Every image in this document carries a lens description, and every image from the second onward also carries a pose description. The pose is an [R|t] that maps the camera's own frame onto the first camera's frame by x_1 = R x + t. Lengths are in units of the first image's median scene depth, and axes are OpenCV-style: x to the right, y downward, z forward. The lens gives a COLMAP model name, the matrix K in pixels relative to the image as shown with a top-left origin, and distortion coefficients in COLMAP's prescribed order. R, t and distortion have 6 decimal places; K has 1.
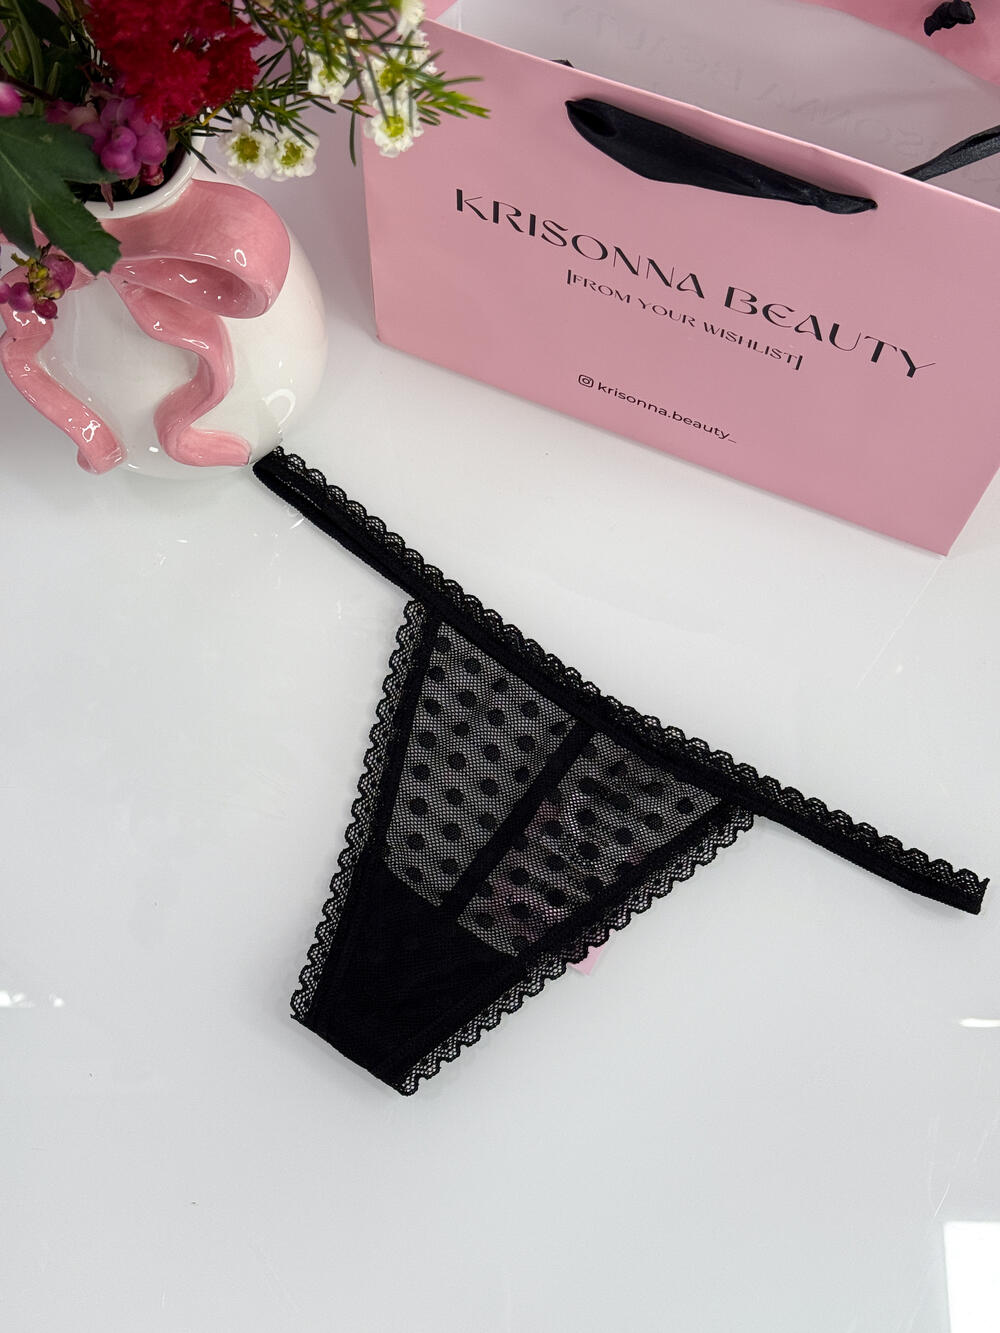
lens RADIAL K [[1860.4, 0, 496.6], [0, 1860.4, 670.1], [0, 0, 1]] dist [0.051525, 0.000000]
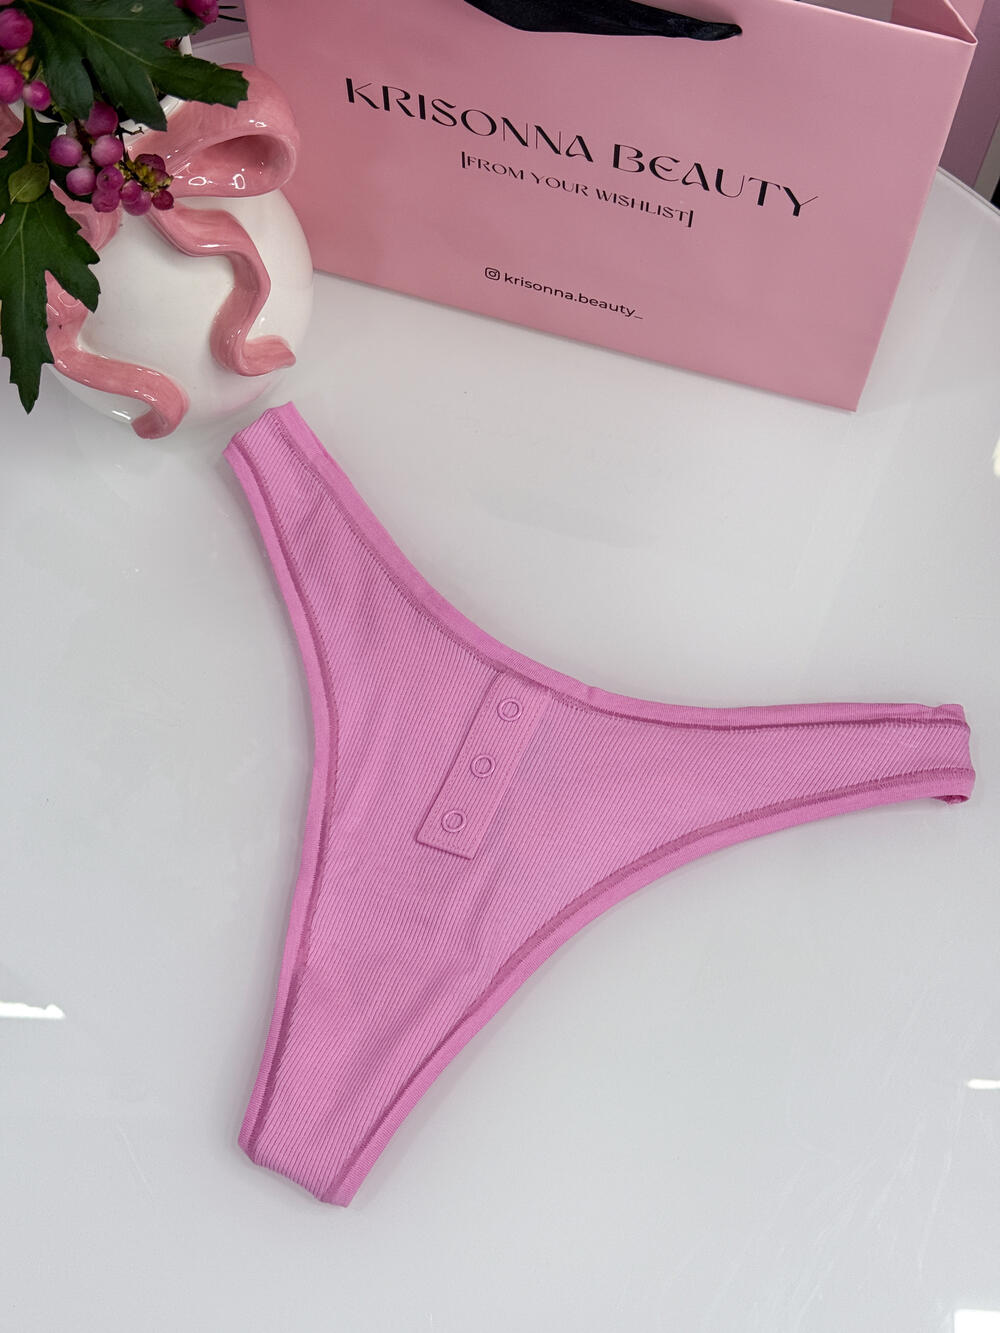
lens RADIAL K [[1860.4, 0, 499.2], [0, 1860.4, 676.9], [0, 0, 1]] dist [0.051525, 0.000000]
pose [[0.995822, -0.089827, 0.016444, 0.016383], [0.090580, 0.994481, -0.052937, 0.136076], [-0.011598, 0.054205, 0.998462, -0.022131]]
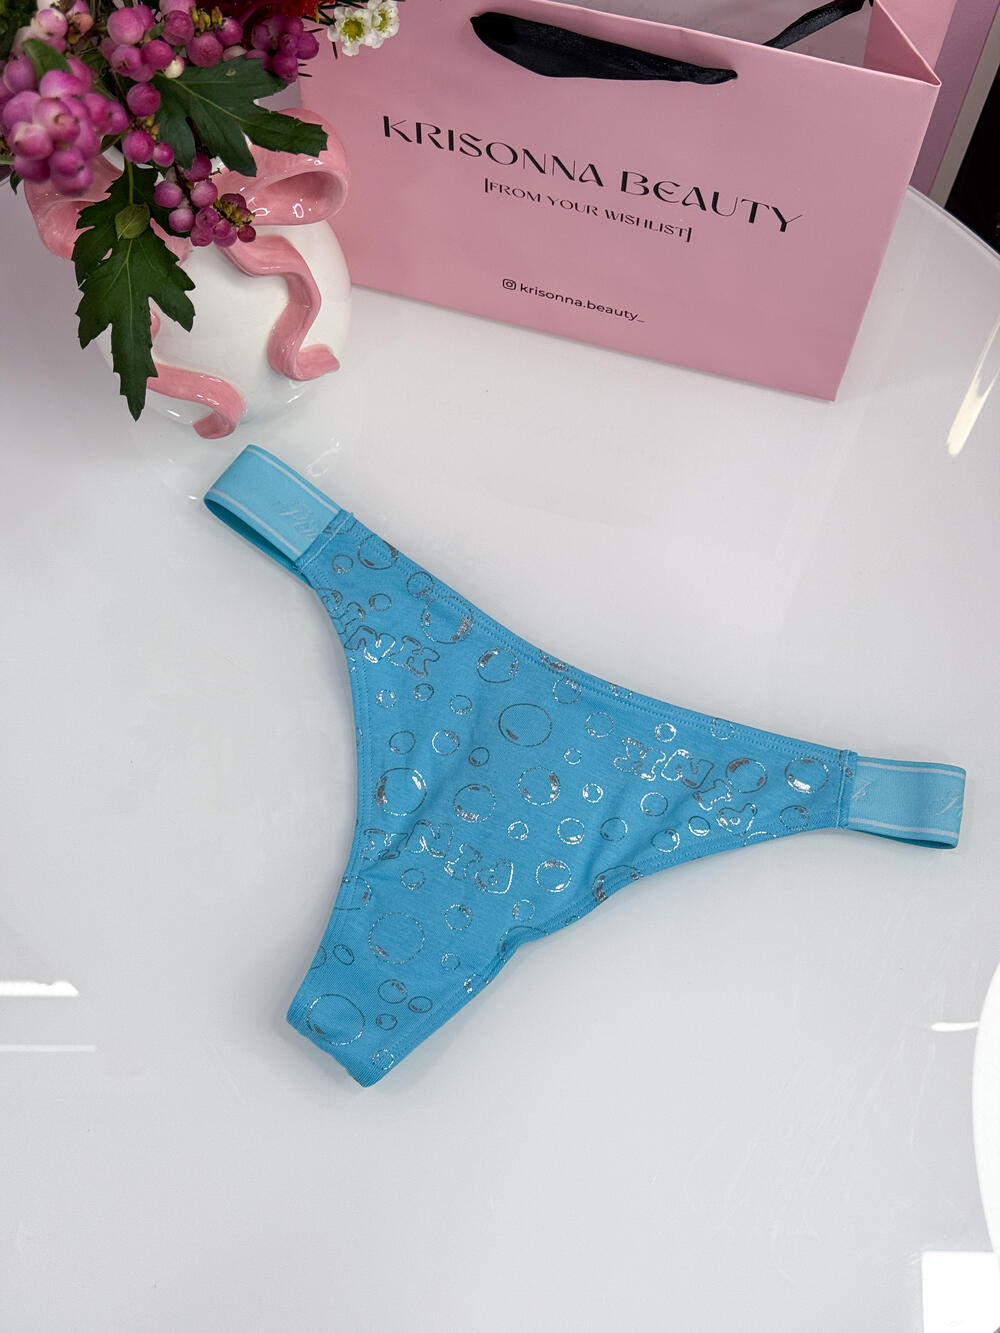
lens RADIAL K [[1860.4, 0, 505.1], [0, 1860.4, 689.3], [0, 0, 1]] dist [0.051525, 0.000000]
pose [[0.992318, -0.114712, 0.046321, -0.041261], [0.116390, 0.992576, -0.035313, 0.150337], [-0.041927, 0.040433, 0.998302, -0.162221]]
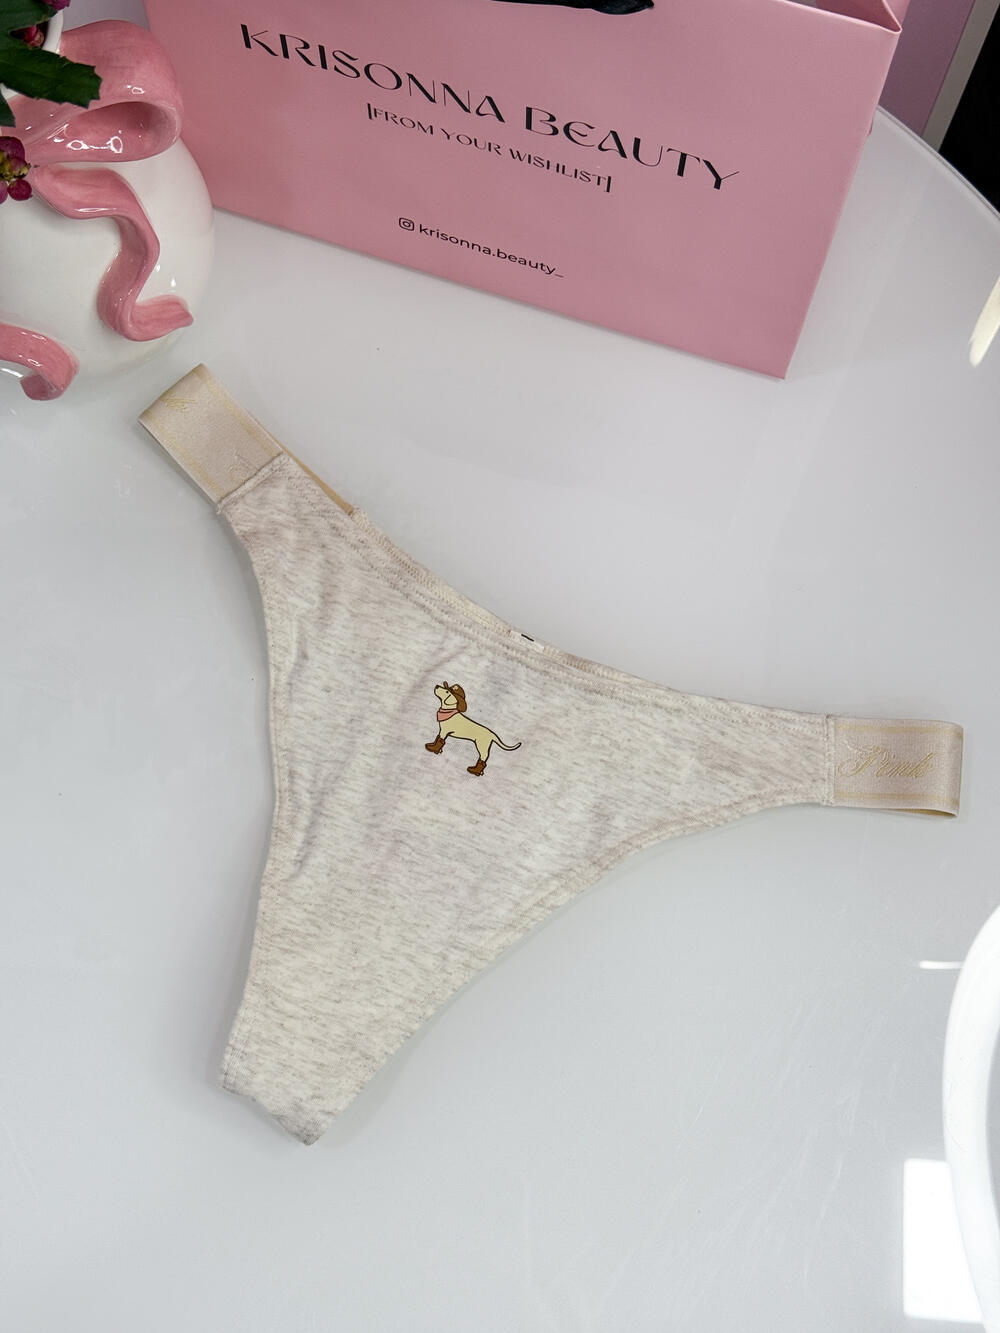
lens RADIAL K [[1860.4, 0, 520.4], [0, 1860.4, 679.6], [0, 0, 1]] dist [0.051525, 0.000000]
pose [[0.997096, -0.073402, 0.020281, 0.078212], [0.072303, 0.996105, 0.050462, 0.041904], [-0.023906, -0.048849, 0.998520, 0.010883]]
